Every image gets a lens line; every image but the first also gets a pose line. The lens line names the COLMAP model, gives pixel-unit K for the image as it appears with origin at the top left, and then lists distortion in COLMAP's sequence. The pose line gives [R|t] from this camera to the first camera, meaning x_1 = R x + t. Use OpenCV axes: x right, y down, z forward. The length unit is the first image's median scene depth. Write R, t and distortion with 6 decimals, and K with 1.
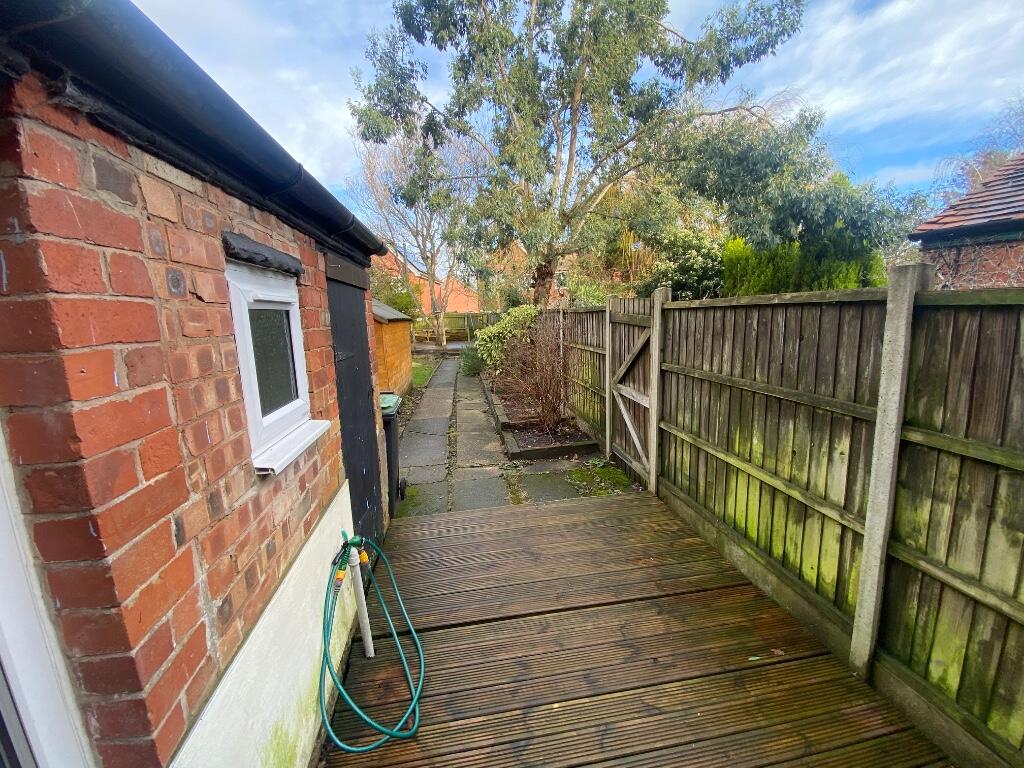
lens RADIAL K [[416.4, 0, 538.7], [0, 416.4, 391.3], [0, 0, 1]] dist [0.000851, -0.000045]
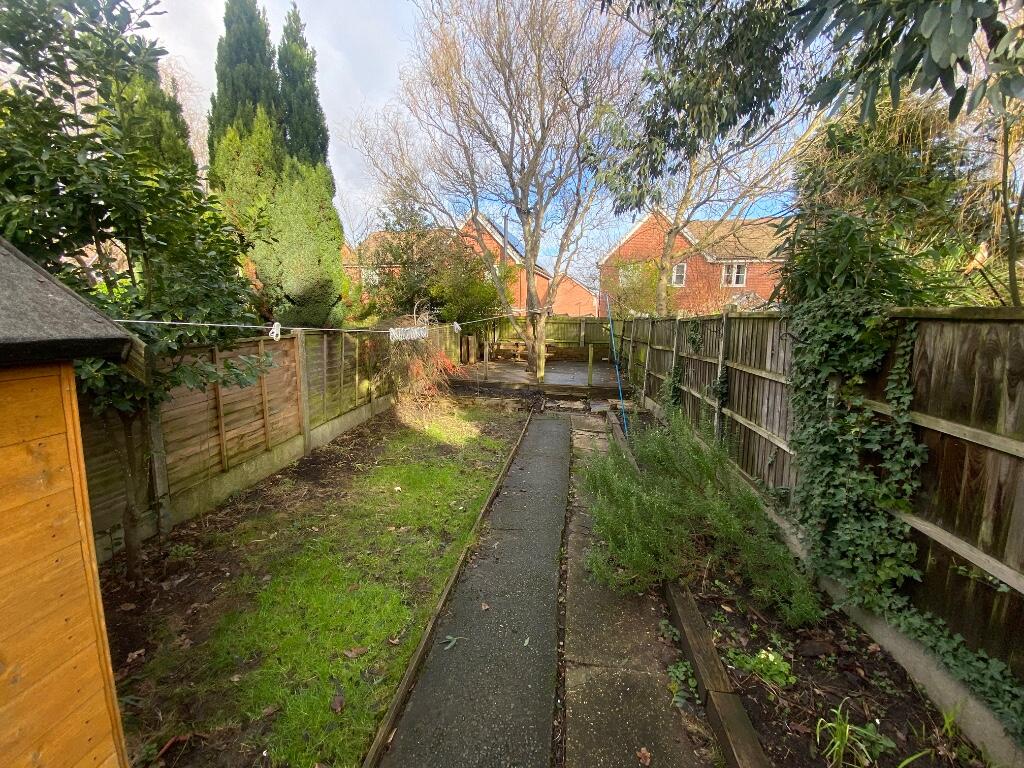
lens RADIAL K [[416.4, 0, 512.4], [0, 416.4, 384.9], [0, 0, 1]] dist [0.000851, -0.000045]
pose [[0.950974, 0.093396, -0.294831, -0.112631], [-0.101265, 0.994793, -0.011501, -0.096402], [0.292222, 0.040794, 0.955480, 0.524880]]
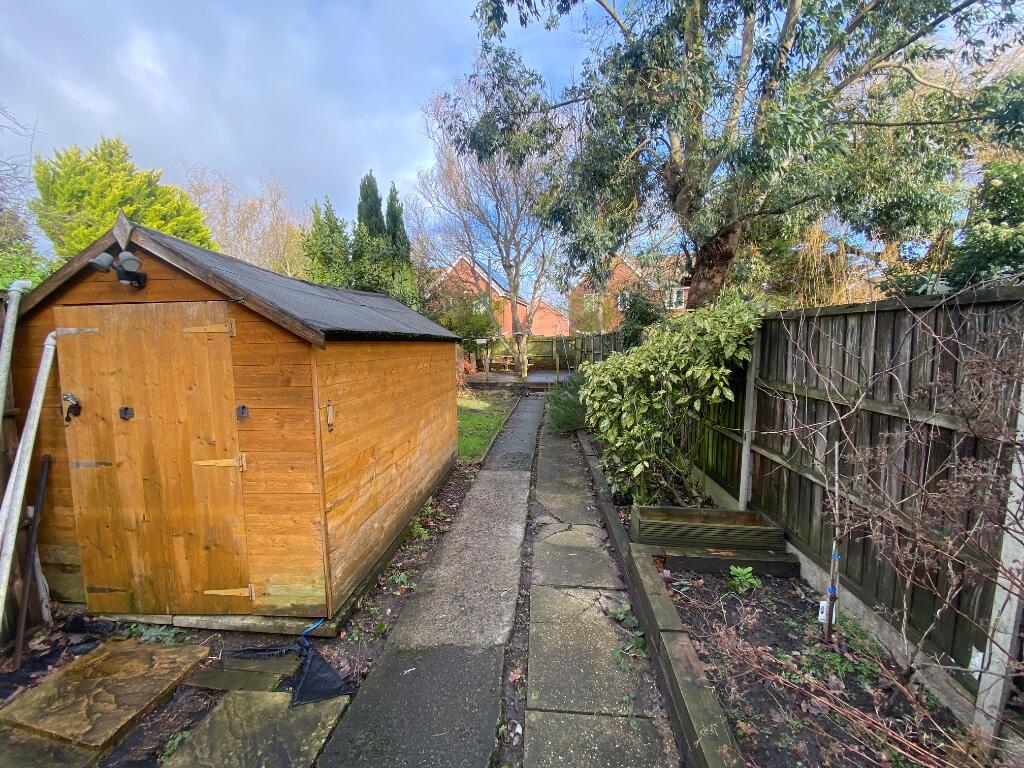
lens RADIAL K [[416.4, 0, 507.3], [0, 416.4, 384.2], [0, 0, 1]] dist [0.000851, -0.000045]
pose [[0.962644, 0.037321, -0.268187, -0.056033], [-0.058456, 0.995744, -0.071257, -0.044554], [0.264386, 0.084272, 0.960728, 0.277817]]
